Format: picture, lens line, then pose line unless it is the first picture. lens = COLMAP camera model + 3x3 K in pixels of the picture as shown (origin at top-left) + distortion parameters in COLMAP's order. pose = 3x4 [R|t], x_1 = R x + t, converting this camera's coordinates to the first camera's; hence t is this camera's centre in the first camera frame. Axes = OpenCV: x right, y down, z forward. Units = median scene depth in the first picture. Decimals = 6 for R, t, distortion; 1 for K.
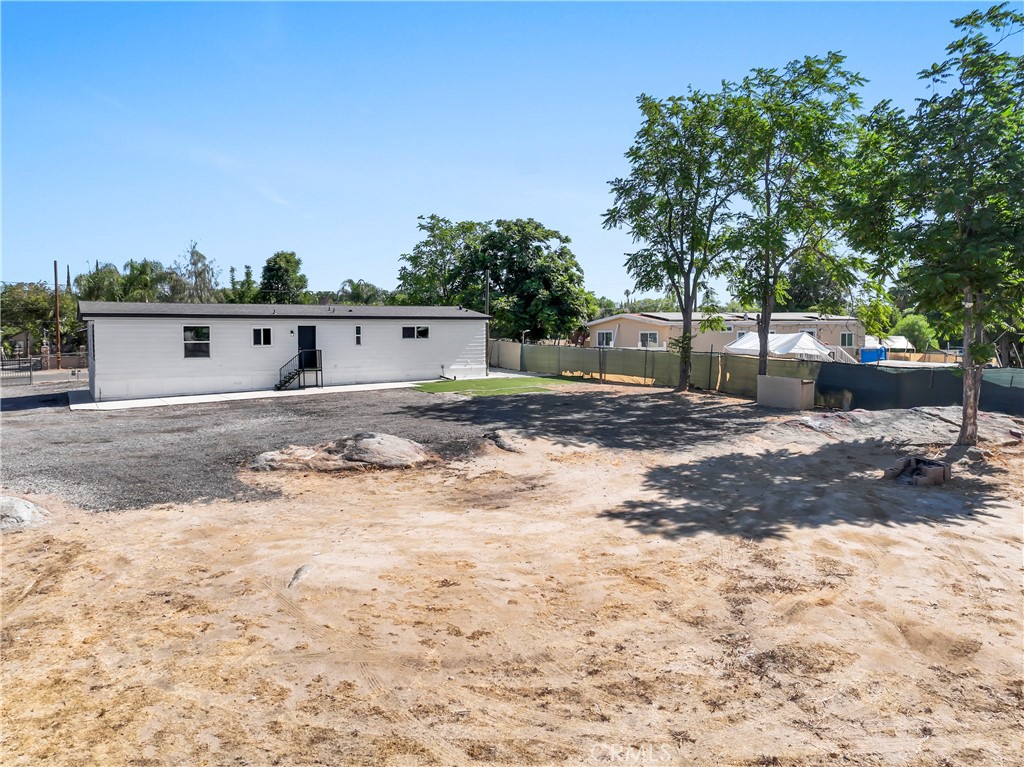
lens RADIAL K [[719.3, 0, 520.4], [0, 719.3, 380.4], [0, 0, 1]] dist [0.000375, 0.000867]
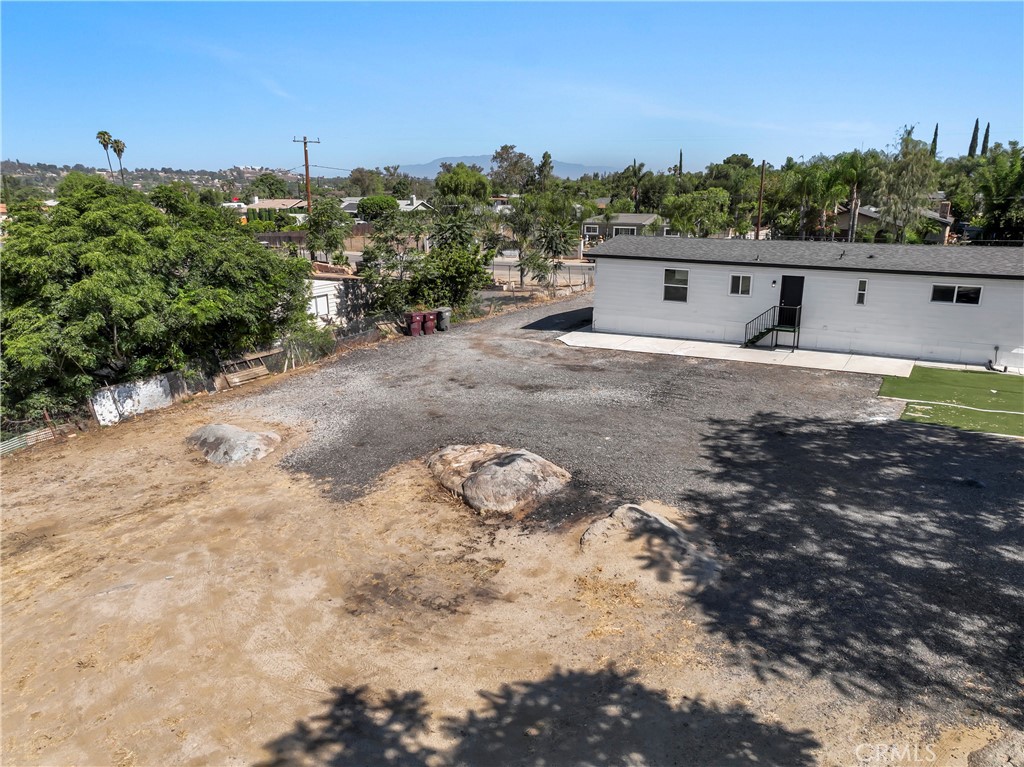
lens RADIAL K [[719.3, 0, 520.4], [0, 719.3, 380.4], [0, 0, 1]] dist [0.000375, 0.000867]
pose [[0.445358, 0.237522, -0.863273, 0.236638], [-0.061142, 0.969988, 0.235341, -0.101215], [0.893263, -0.052029, 0.446514, 0.244822]]
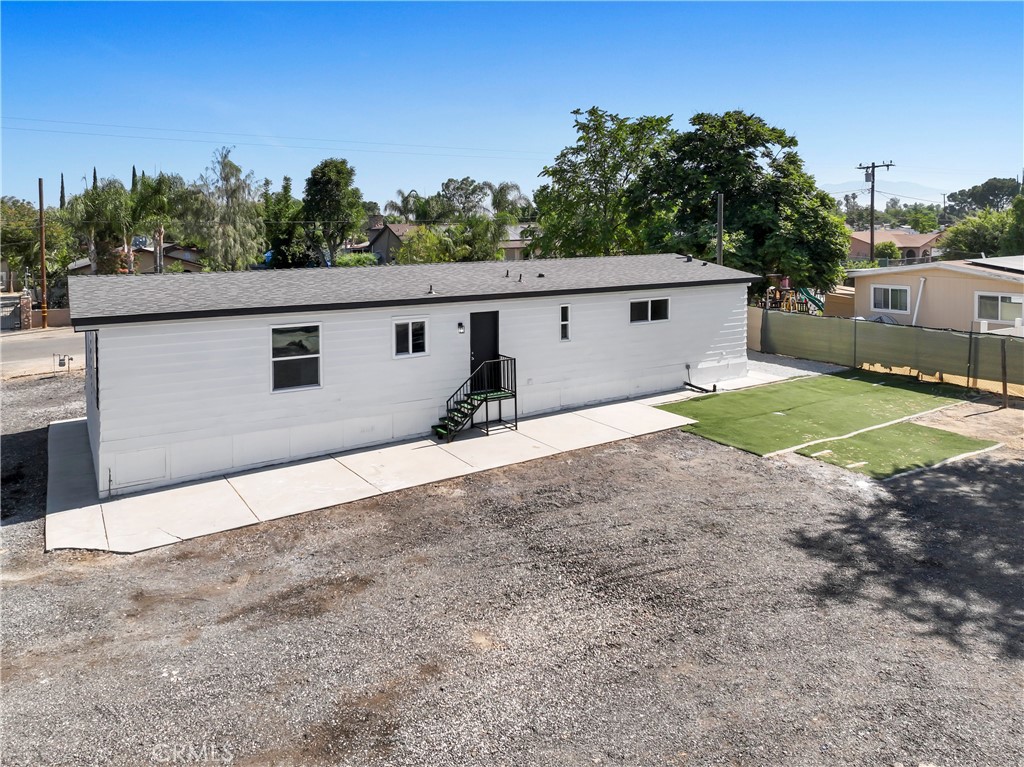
lens RADIAL K [[760.3, 0, 511.2], [0, 760.3, 259.5], [0, 0, 1]] dist [0.008942, 0.002569]
pose [[0.999525, -0.008445, -0.029626, -0.192493], [0.007468, 0.999429, -0.032947, -0.071458], [0.029887, 0.032710, 0.999018, 0.317197]]
